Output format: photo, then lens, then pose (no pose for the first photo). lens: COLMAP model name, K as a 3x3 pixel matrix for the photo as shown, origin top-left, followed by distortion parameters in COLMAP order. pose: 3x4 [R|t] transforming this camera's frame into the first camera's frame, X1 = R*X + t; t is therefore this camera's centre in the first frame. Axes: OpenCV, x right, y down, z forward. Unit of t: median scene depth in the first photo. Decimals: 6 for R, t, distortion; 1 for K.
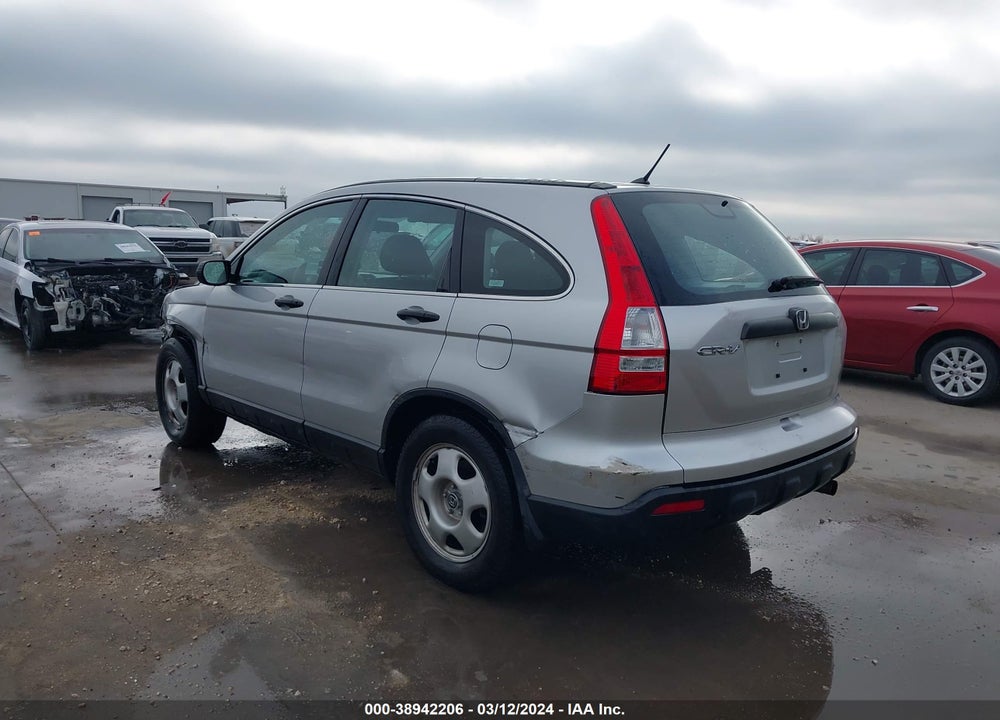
lens RADIAL K [[786.4, 0, 500.0], [0, 786.4, 360.0], [0, 0, 1]] dist [0.021898, -0.000323]
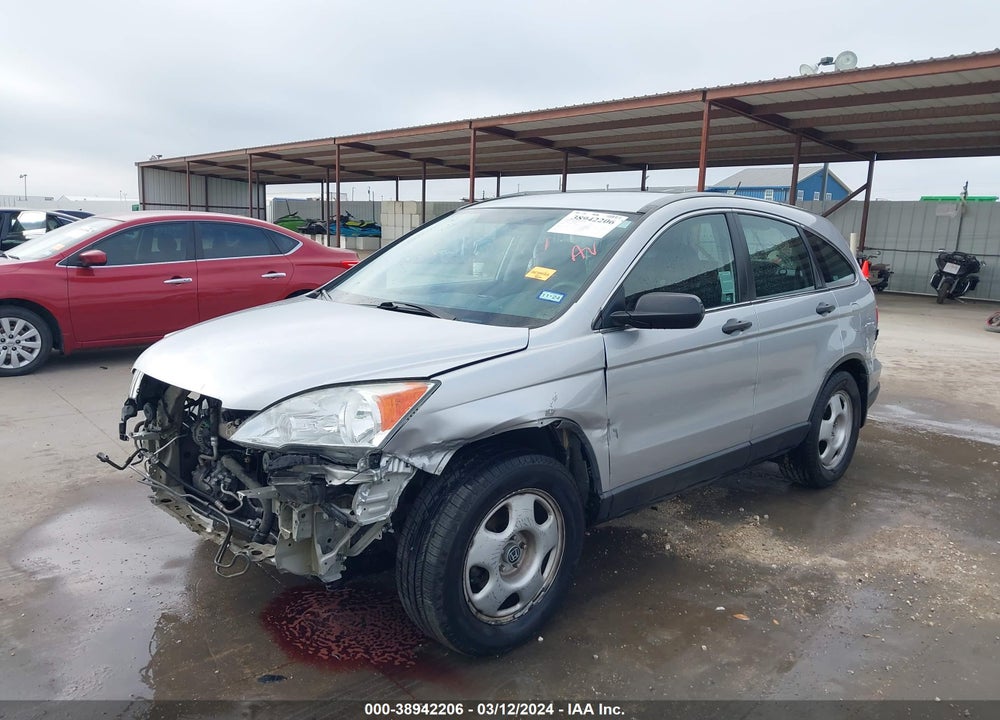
lens RADIAL K [[786.4, 0, 500.0], [0, 786.4, 360.0], [0, 0, 1]] dist [0.021898, -0.000323]
pose [[-0.034103, -0.192214, 0.980760, -1.400419], [0.120824, 0.973341, 0.194961, -0.294355], [-0.992088, 0.125148, -0.009969, 1.547509]]
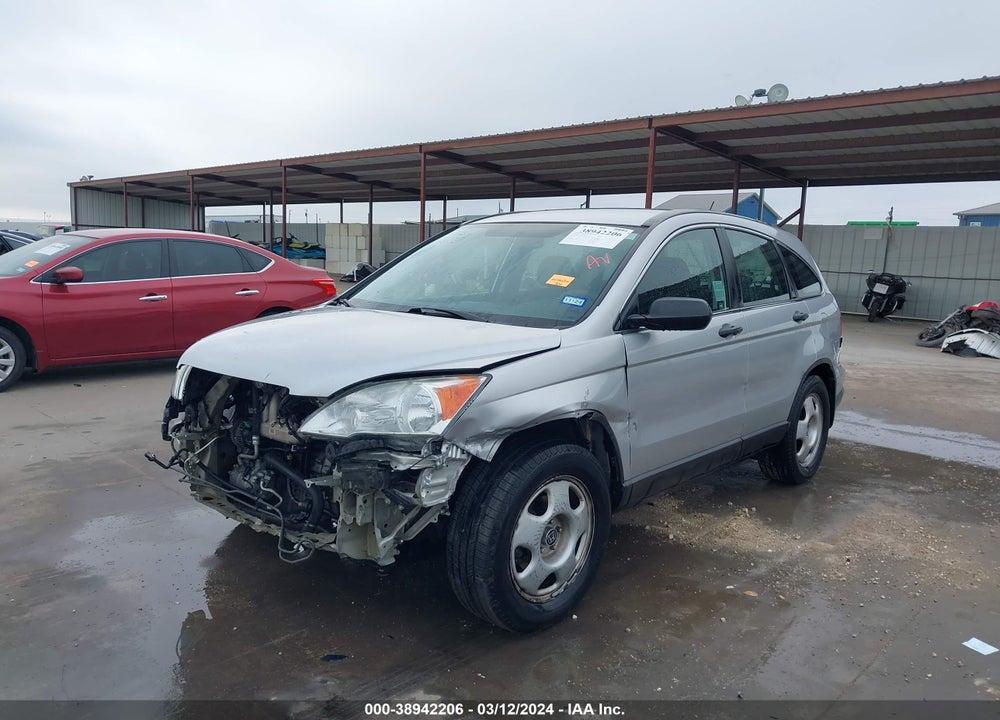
lens RADIAL K [[787.0, 0, 500.0], [0, 787.0, 360.0], [0, 0, 1]] dist [0.029506, -0.007039]
pose [[-0.111782, -0.162042, 0.980432, -1.467242], [0.116169, 0.977720, 0.174838, -0.292367], [-0.986919, 0.133440, -0.090467, 1.662065]]
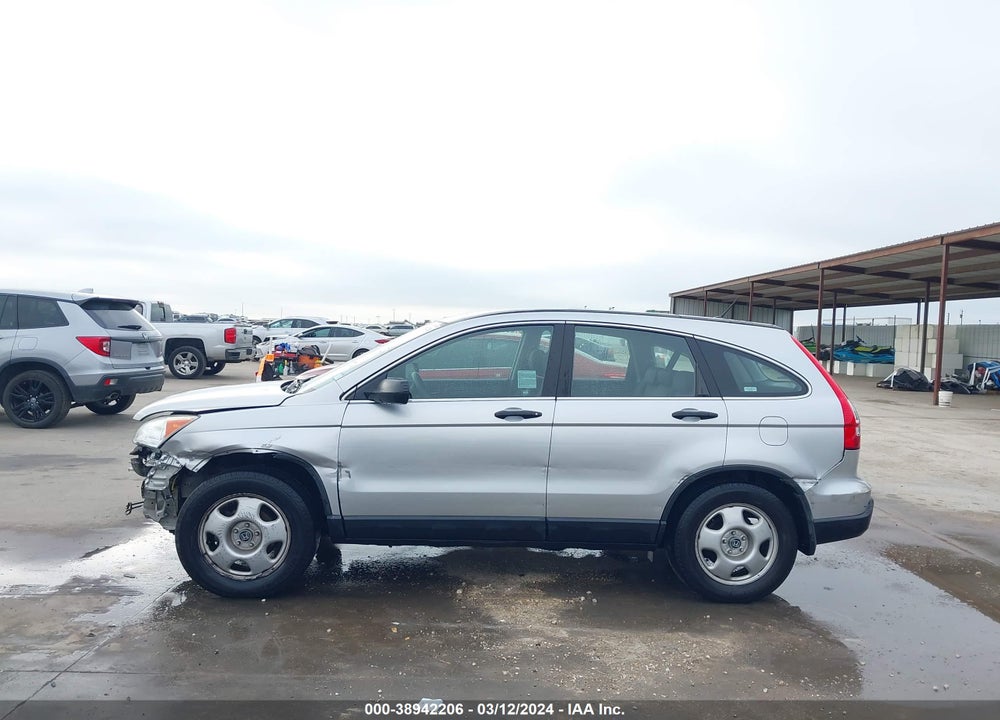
lens RADIAL K [[803.0, 0, 500.0], [0, 803.0, 360.0], [0, 0, 1]] dist [0.048423, -0.003130]
pose [[0.617749, -0.027262, 0.785903, -1.409228], [0.096189, 0.994514, -0.041109, -0.126376], [-0.780470, 0.100990, 0.616982, 0.381179]]
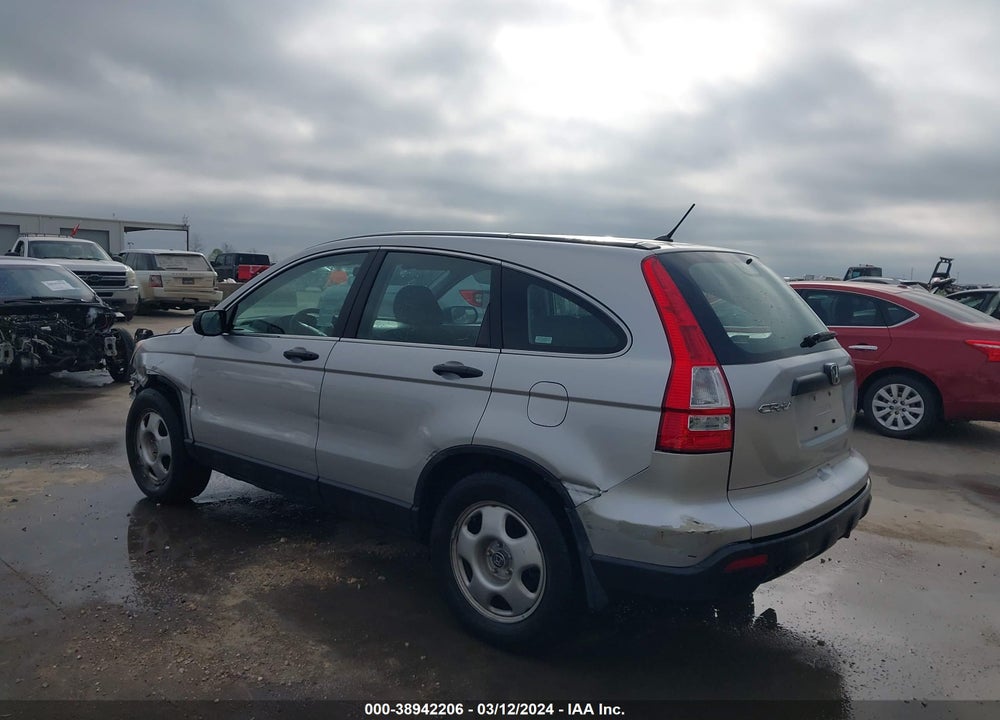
lens RADIAL K [[786.4, 0, 500.0], [0, 786.4, 360.0], [0, 0, 1]] dist [0.021898, -0.000323]
pose [[0.993639, -0.007742, 0.112342, -0.160760], [0.012128, 0.999188, -0.038413, -0.031890], [-0.111953, 0.039532, 0.992927, 0.009967]]
